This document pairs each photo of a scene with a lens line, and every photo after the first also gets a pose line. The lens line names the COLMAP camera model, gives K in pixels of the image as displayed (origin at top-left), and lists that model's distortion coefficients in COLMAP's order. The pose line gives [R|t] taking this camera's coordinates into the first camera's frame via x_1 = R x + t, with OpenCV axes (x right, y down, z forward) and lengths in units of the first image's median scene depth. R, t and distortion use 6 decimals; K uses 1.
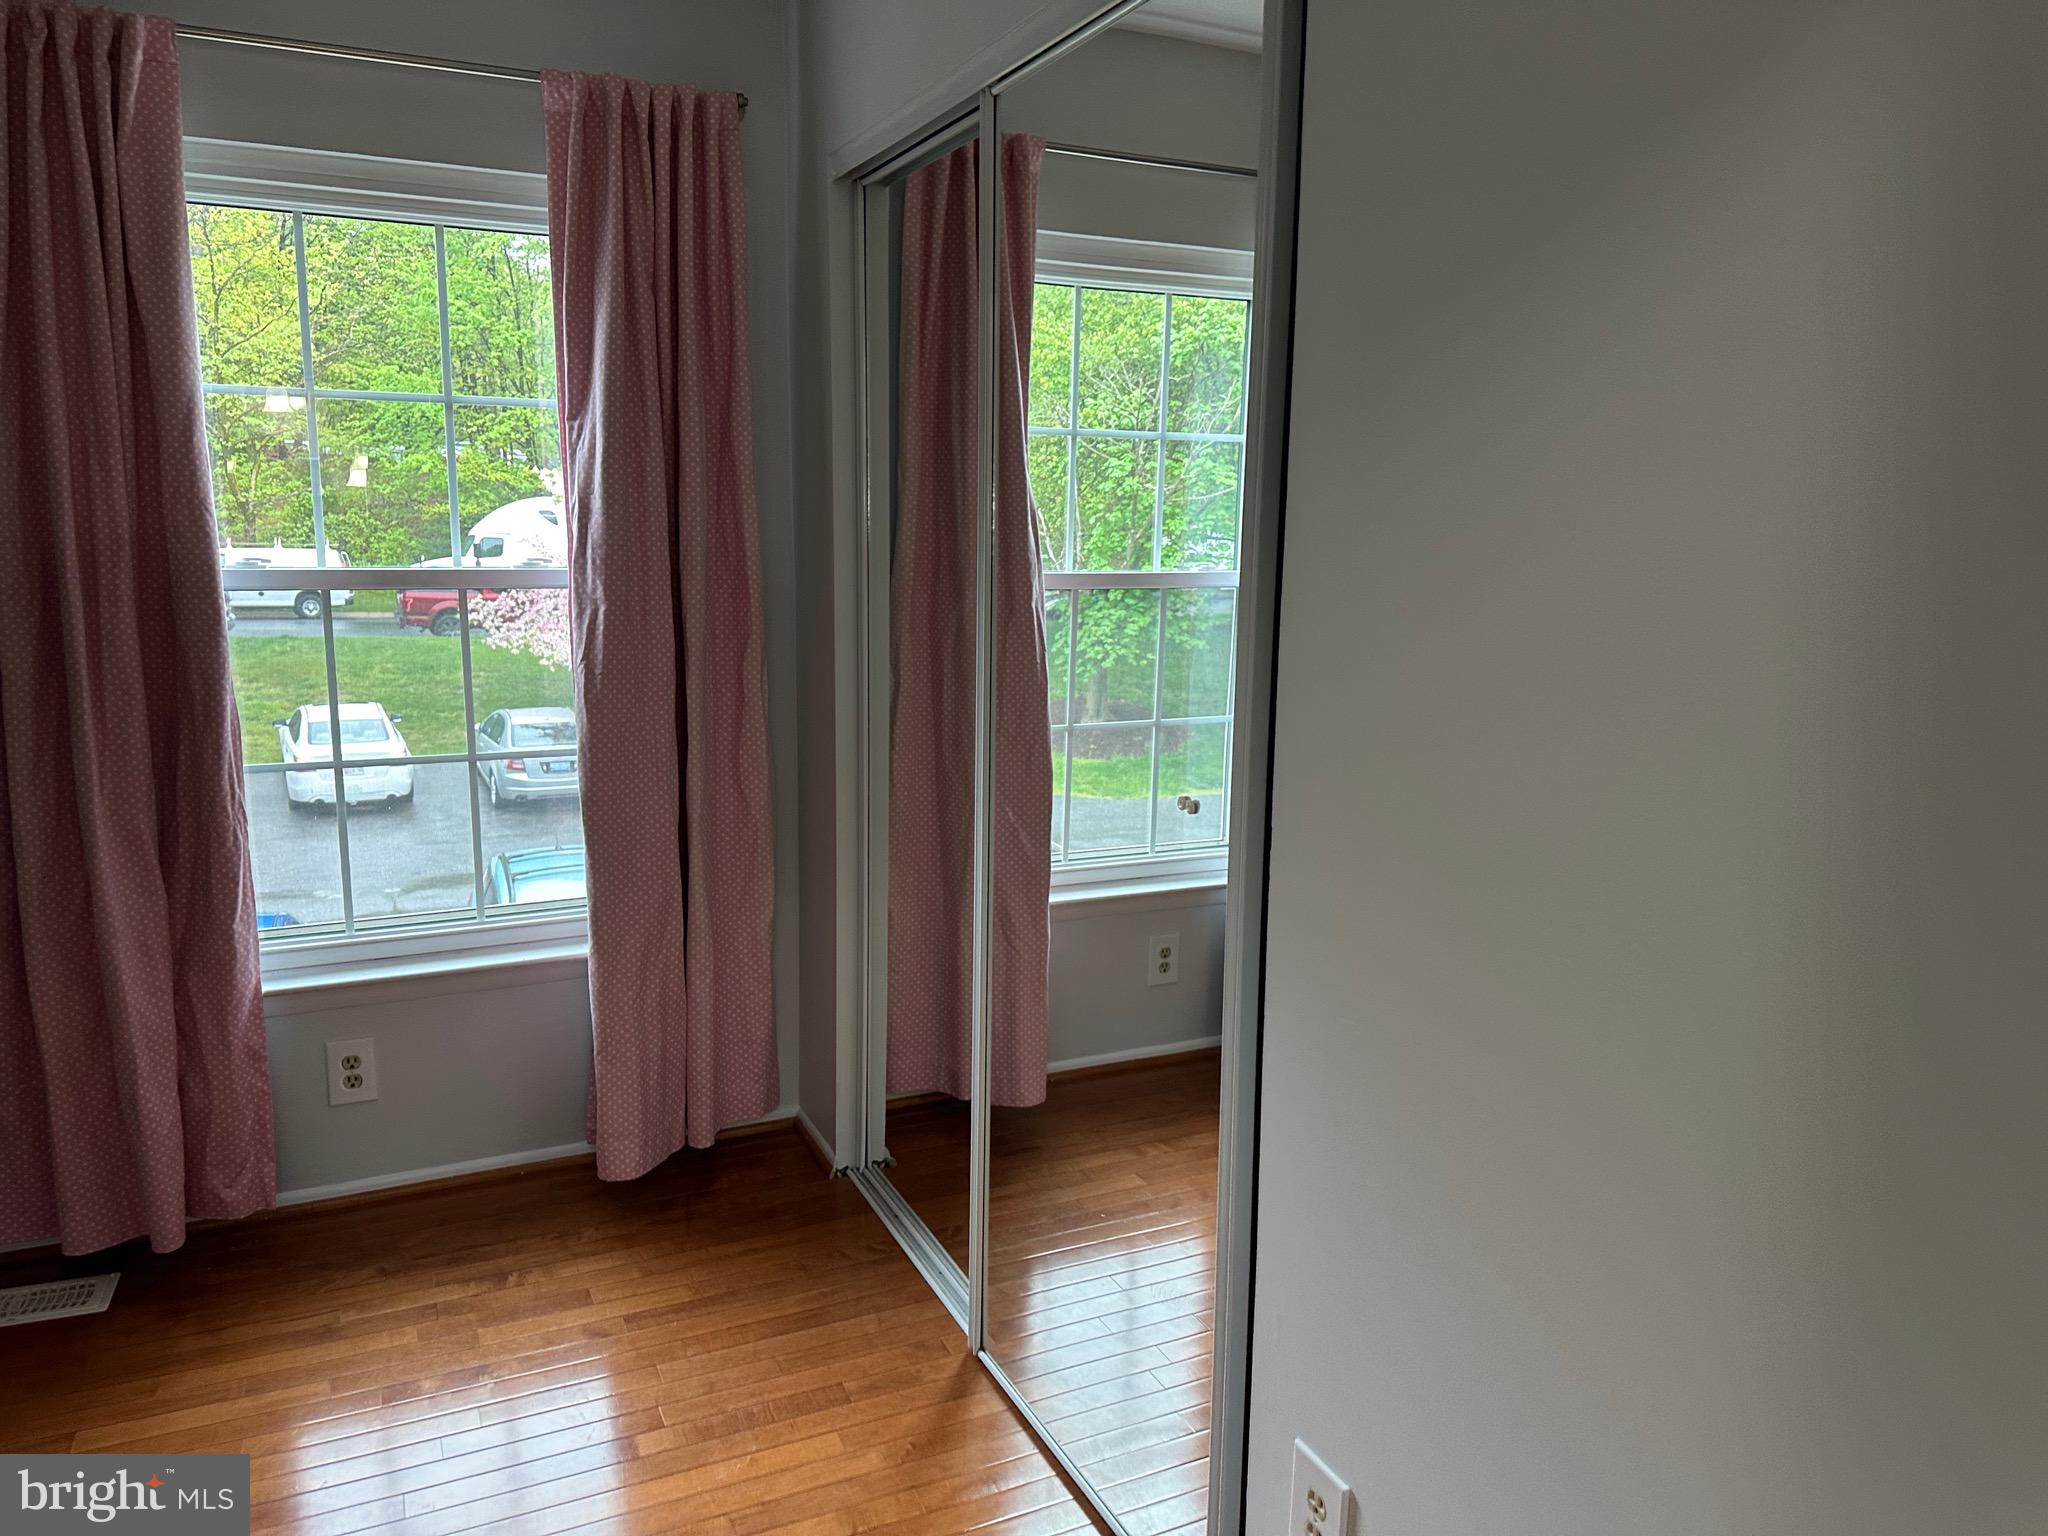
lens RADIAL K [[1443.9, 0, 1025.5], [0, 1443.9, 747.2], [0, 0, 1]] dist [0.066682, -0.066471]
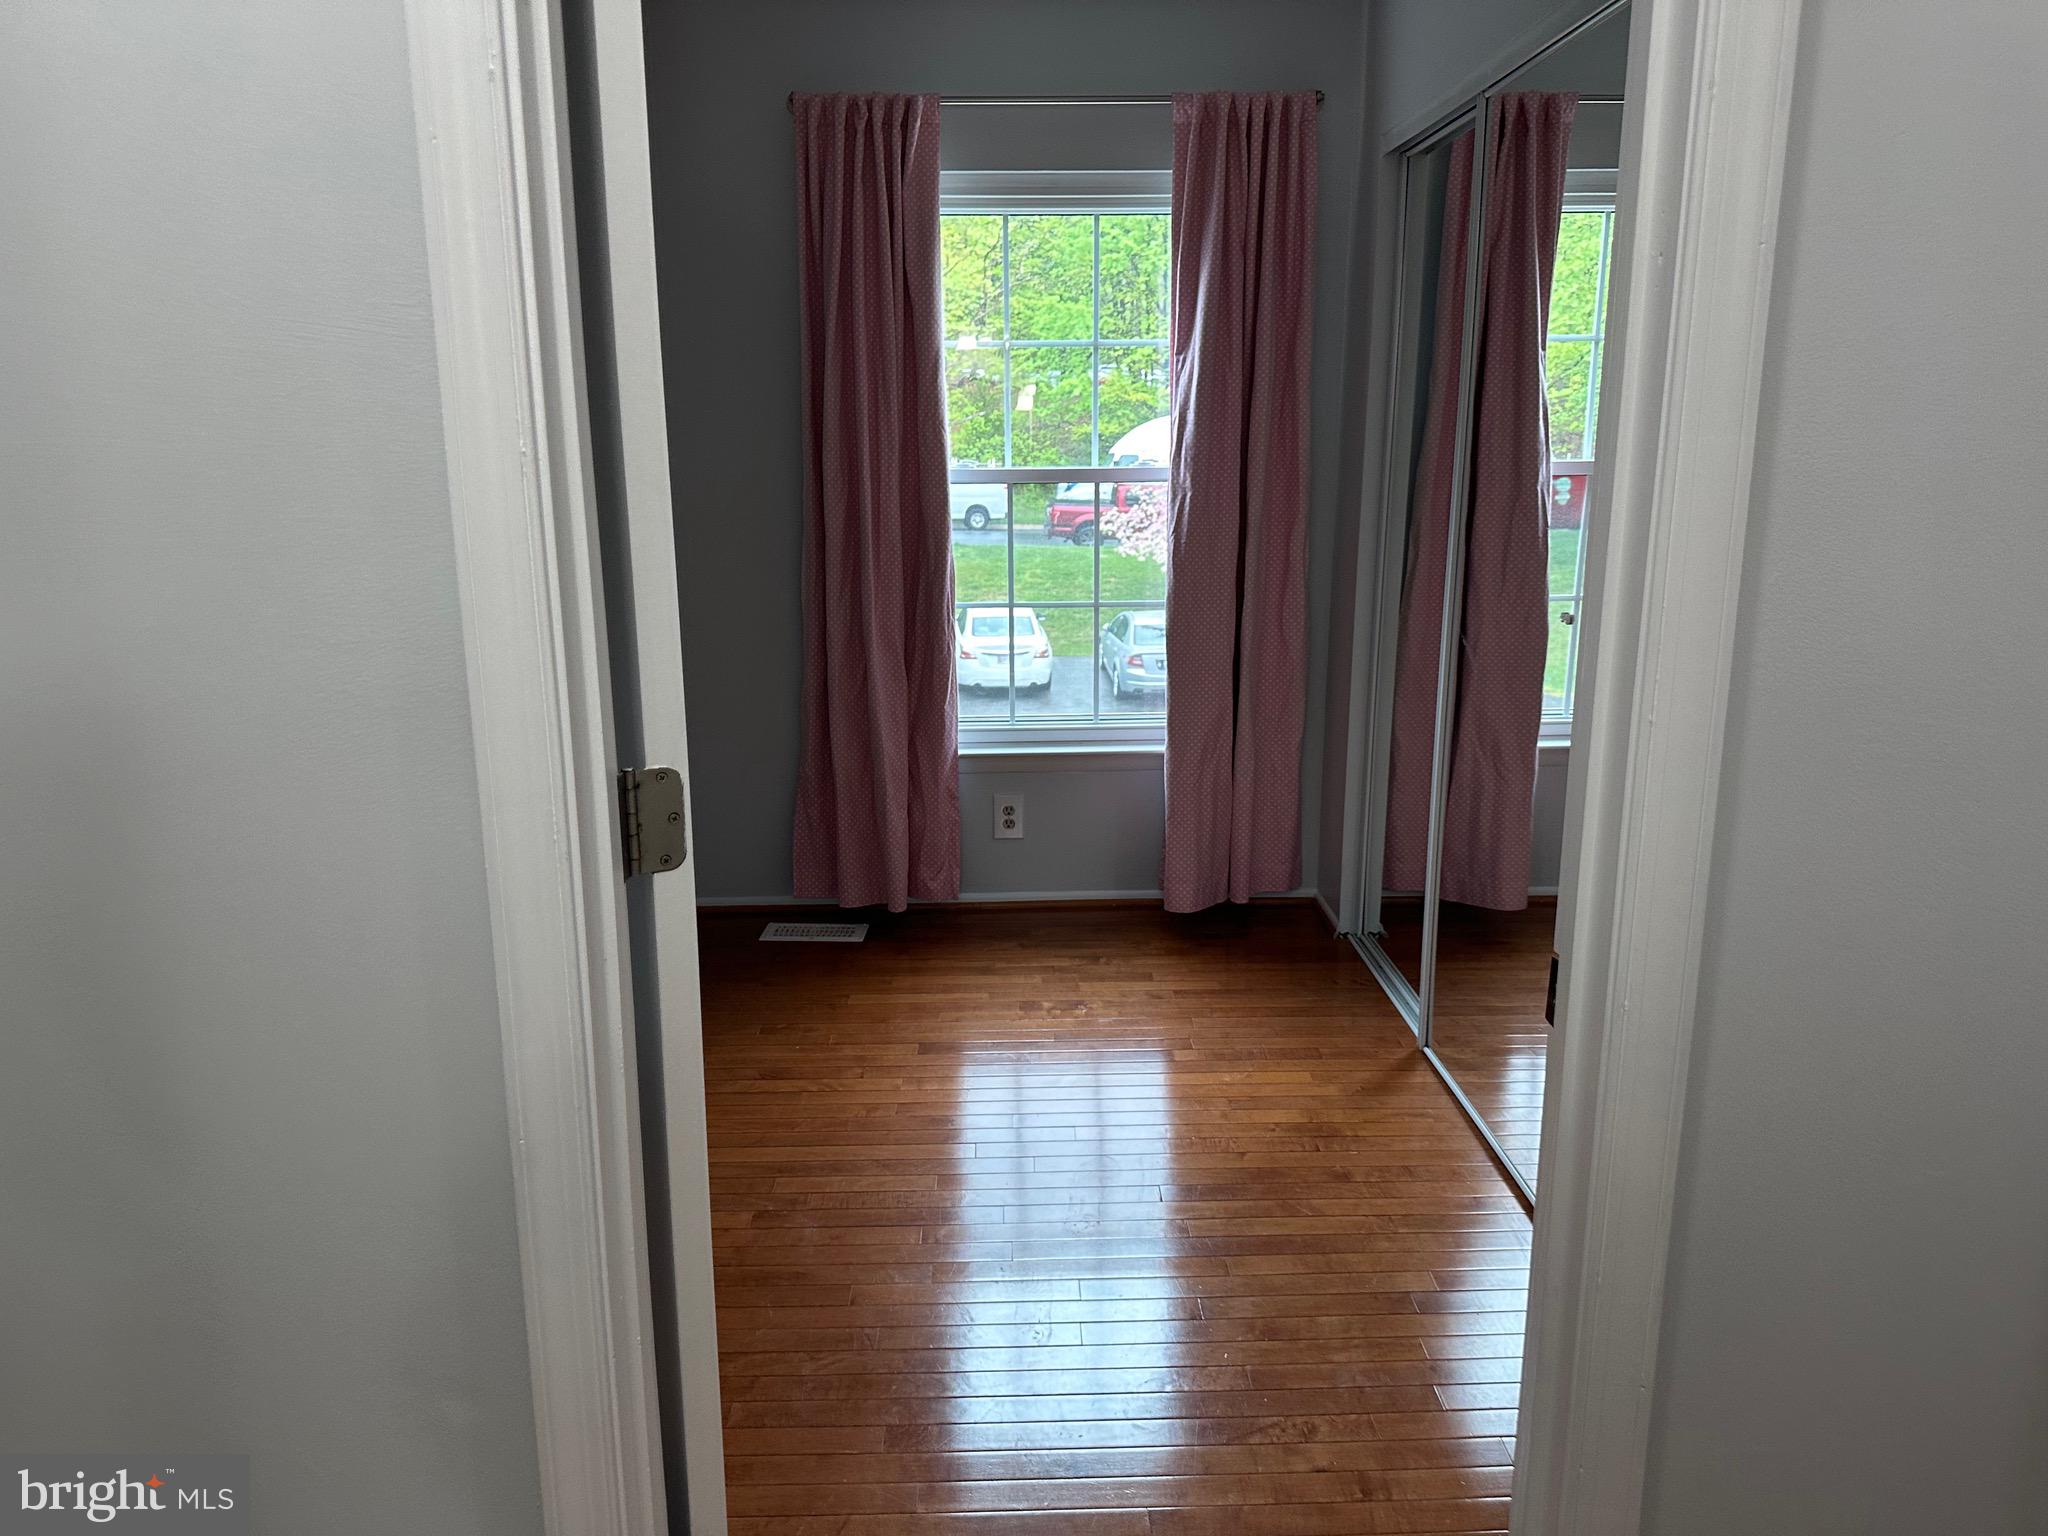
lens RADIAL K [[1443.9, 0, 1012.2], [0, 1443.9, 766.7], [0, 0, 1]] dist [0.066682, -0.066471]
pose [[0.910004, 0.078439, -0.407111, 0.129822], [-0.050043, 0.995542, 0.079953, 0.057715], [0.411567, -0.052385, 0.909873, -0.316763]]
